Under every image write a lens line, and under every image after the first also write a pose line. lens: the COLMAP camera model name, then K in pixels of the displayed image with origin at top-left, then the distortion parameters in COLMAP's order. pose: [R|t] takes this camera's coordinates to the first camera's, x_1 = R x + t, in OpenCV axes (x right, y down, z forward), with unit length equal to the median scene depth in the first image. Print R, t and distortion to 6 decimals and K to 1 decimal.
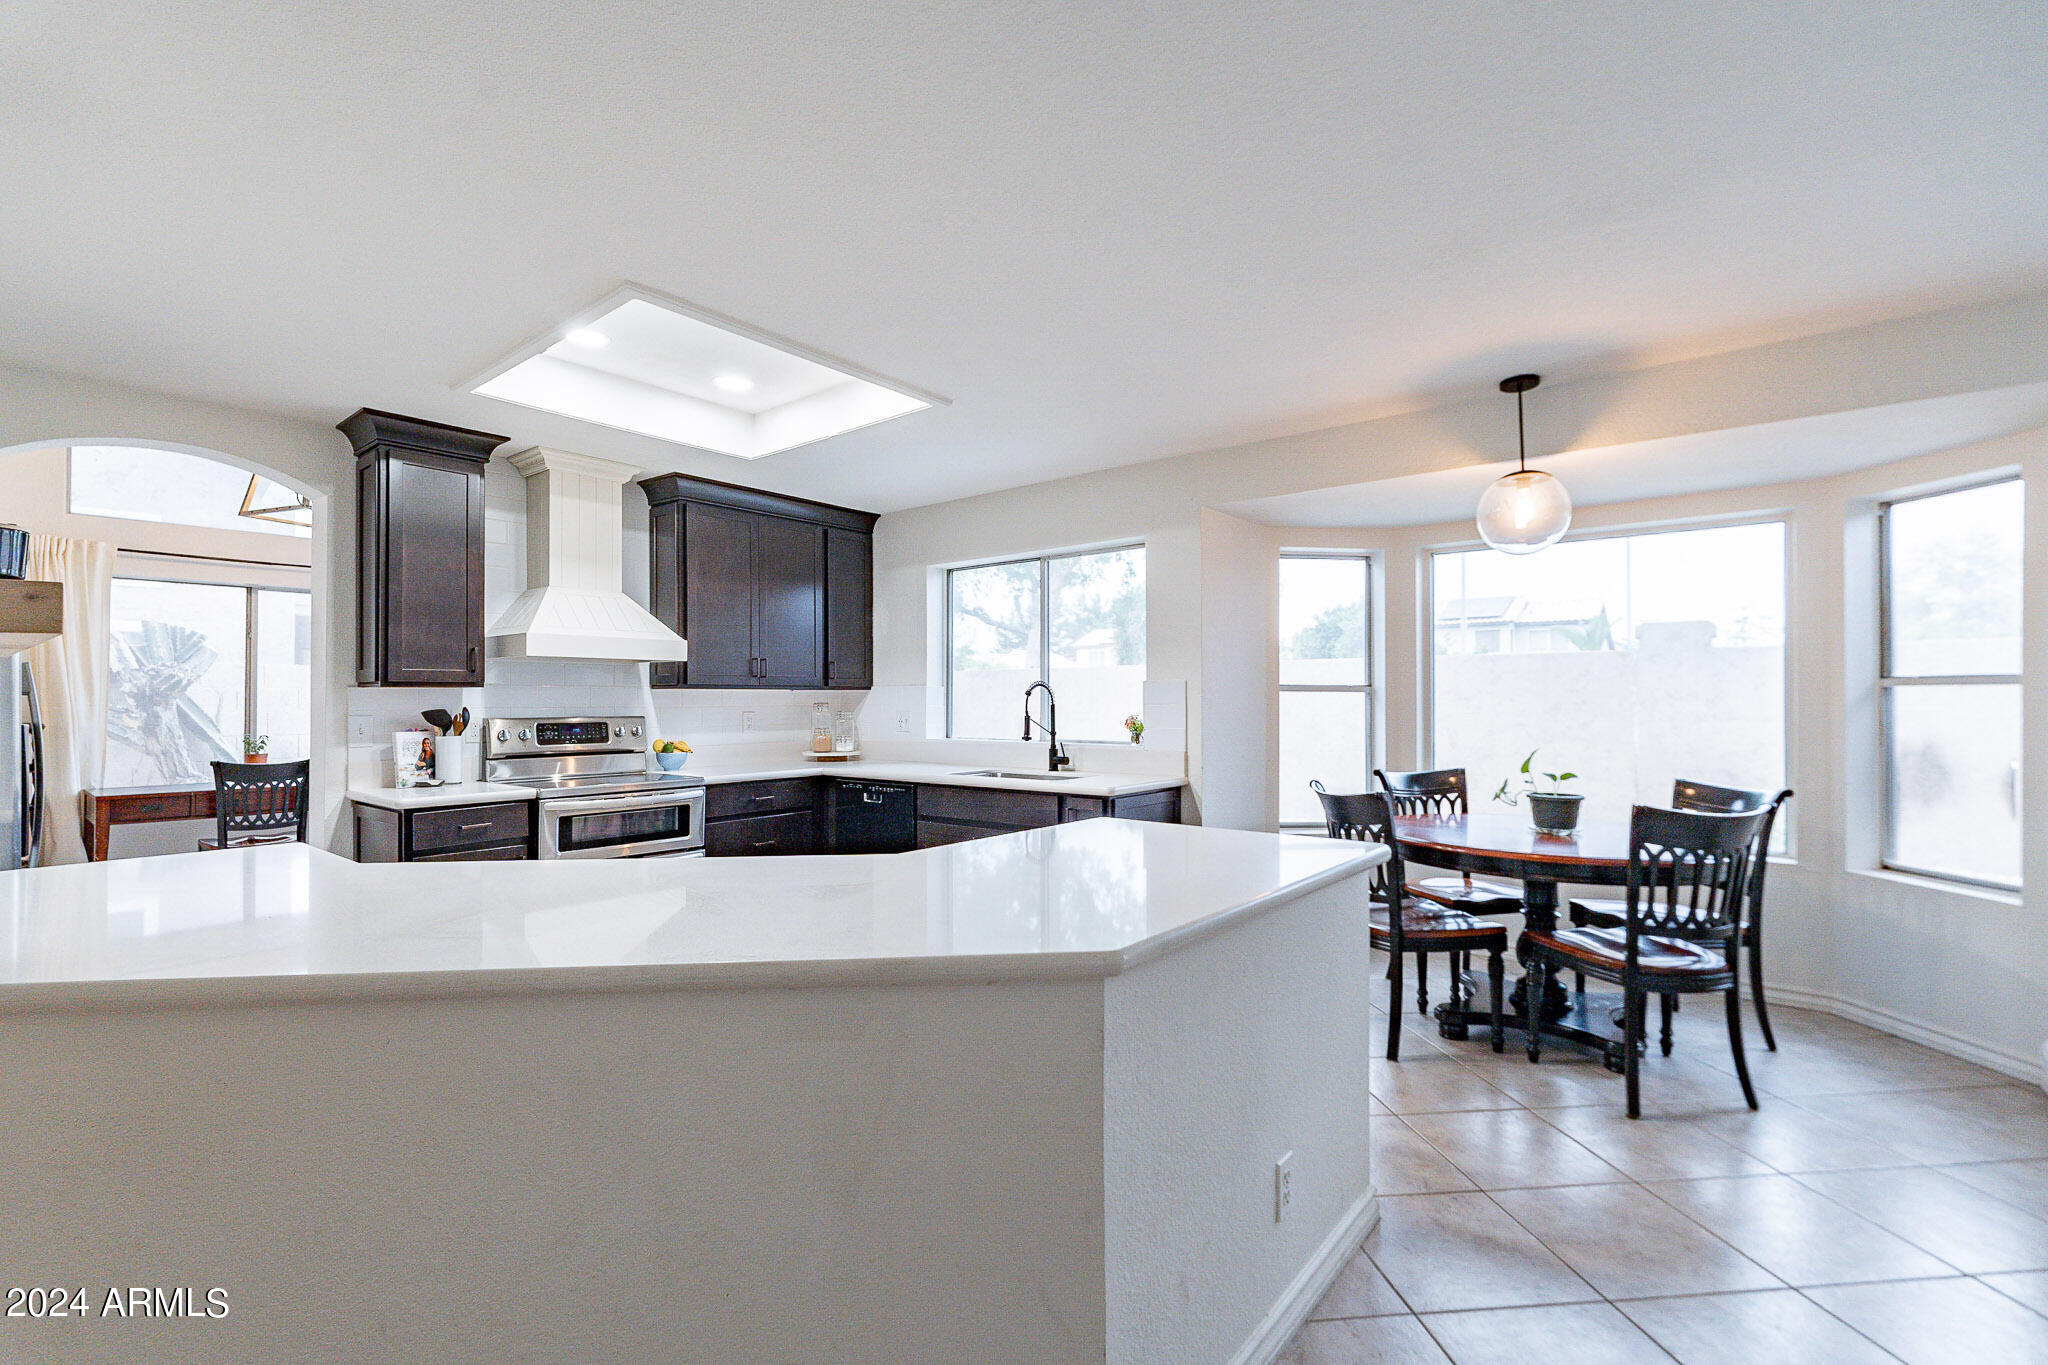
lens RADIAL K [[917.6, 0, 1024.0], [0, 917.6, 682.5], [0, 0, 1]] dist [-0.012990, -0.000115]
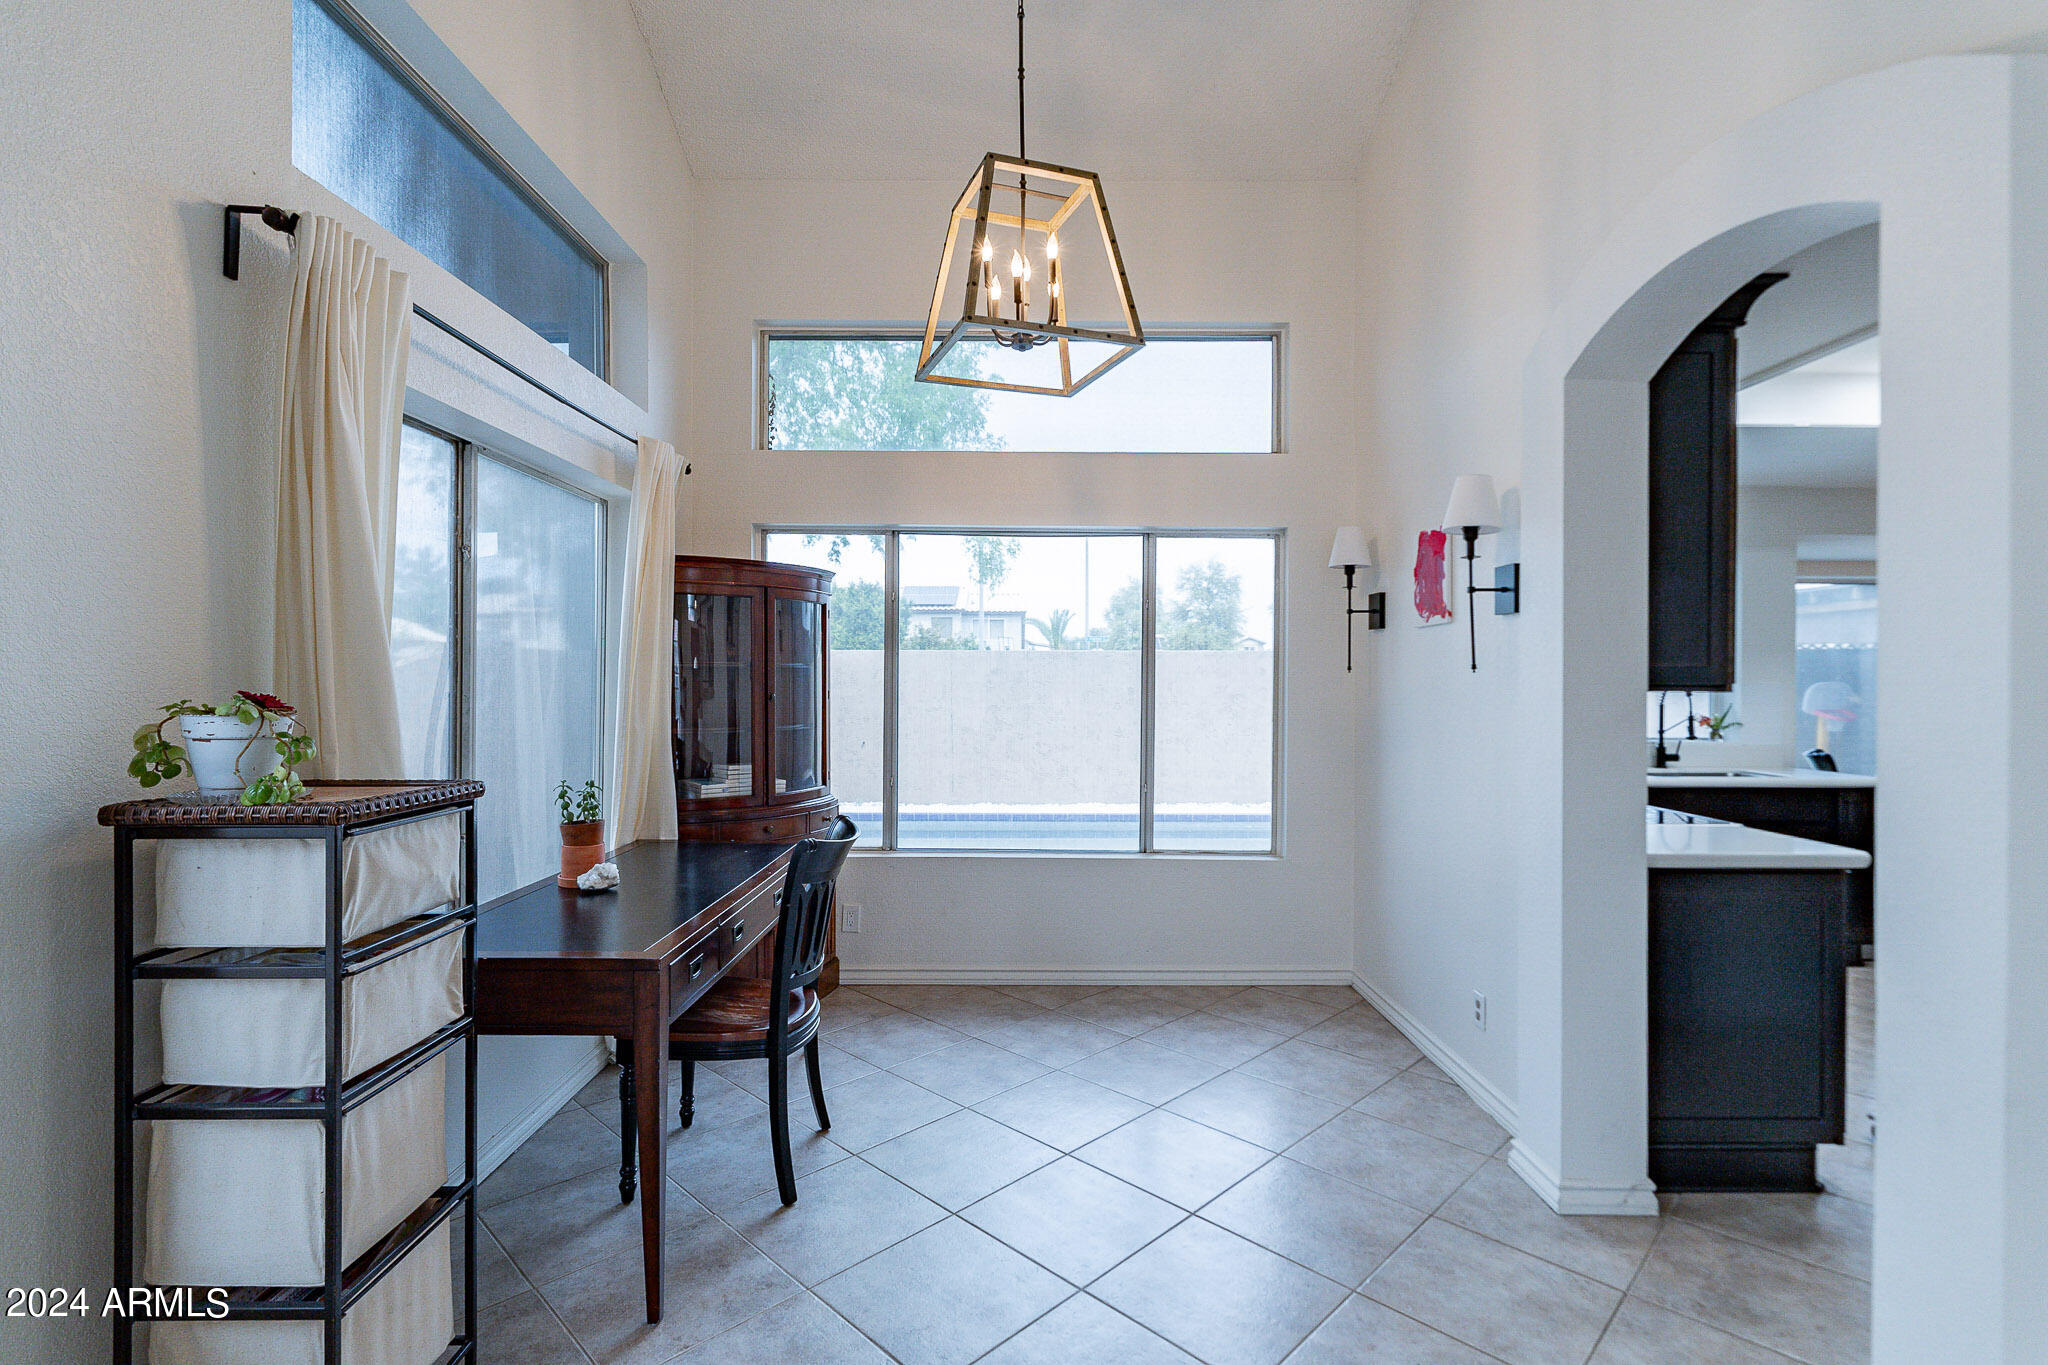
lens RADIAL K [[956.0, 0, 1024.0], [0, 956.0, 682.5], [0, 0, 1]] dist [-0.011551, -0.000464]
pose [[0.778879, 0.004994, 0.627154, -1.296438], [-0.019726, 0.999669, 0.016538, -0.004413], [-0.626863, -0.025252, 0.778720, 0.660361]]
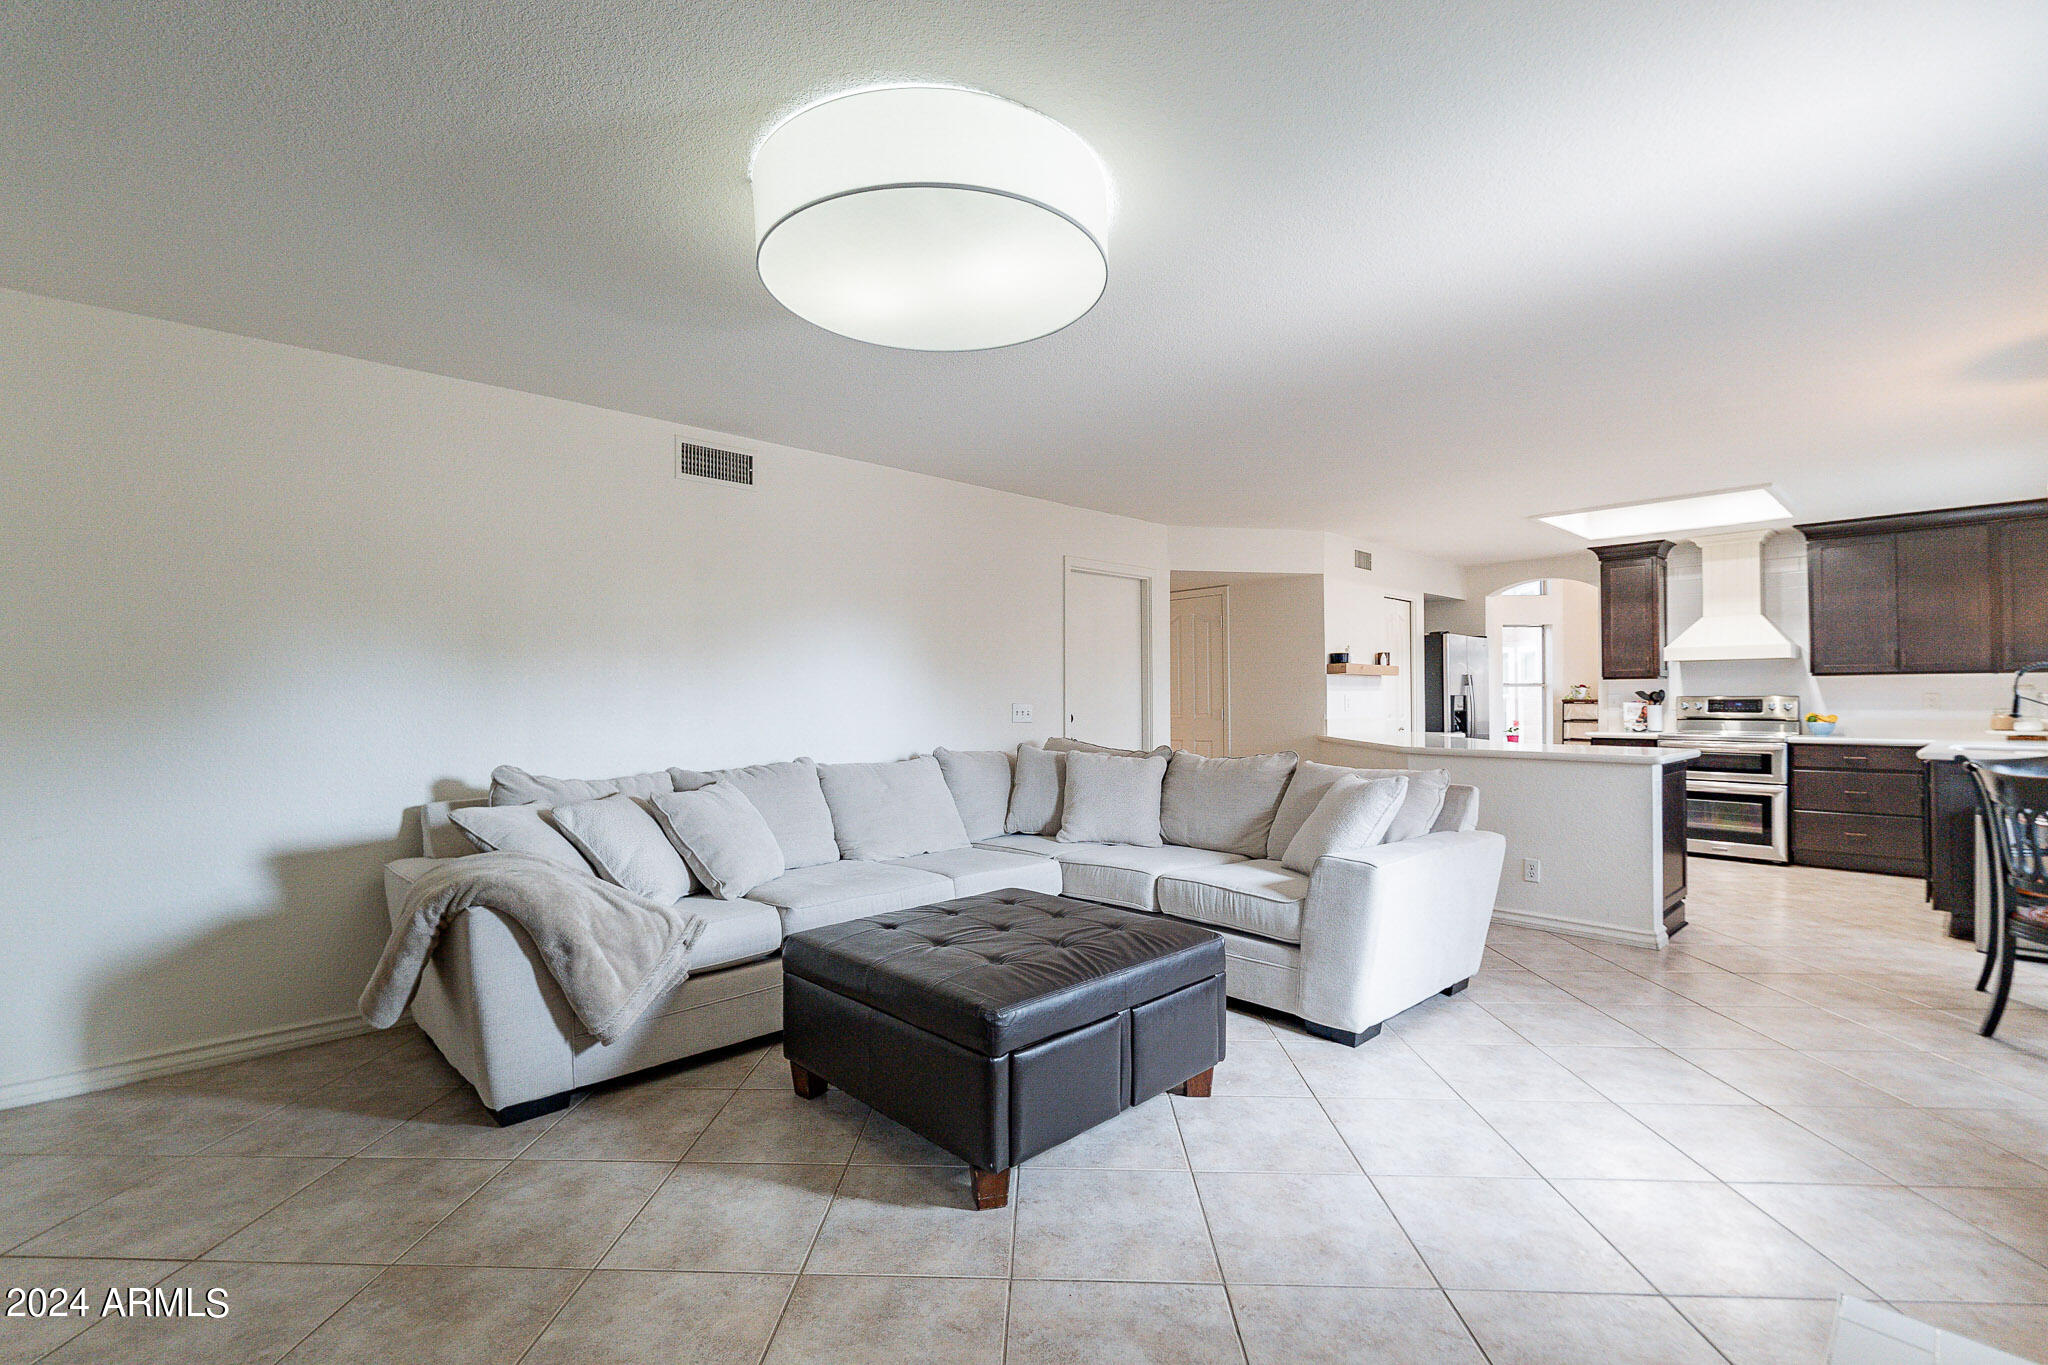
lens RADIAL K [[924.2, 0, 1032.7], [0, 924.2, 687.0], [0, 0, 1]] dist [0.002042, 0.000590]
pose [[-0.121424, -0.000763, -0.992600, 1.275919], [0.030063, 0.999538, -0.004446, -0.007224], [0.992145, -0.030380, -0.121345, -0.014019]]
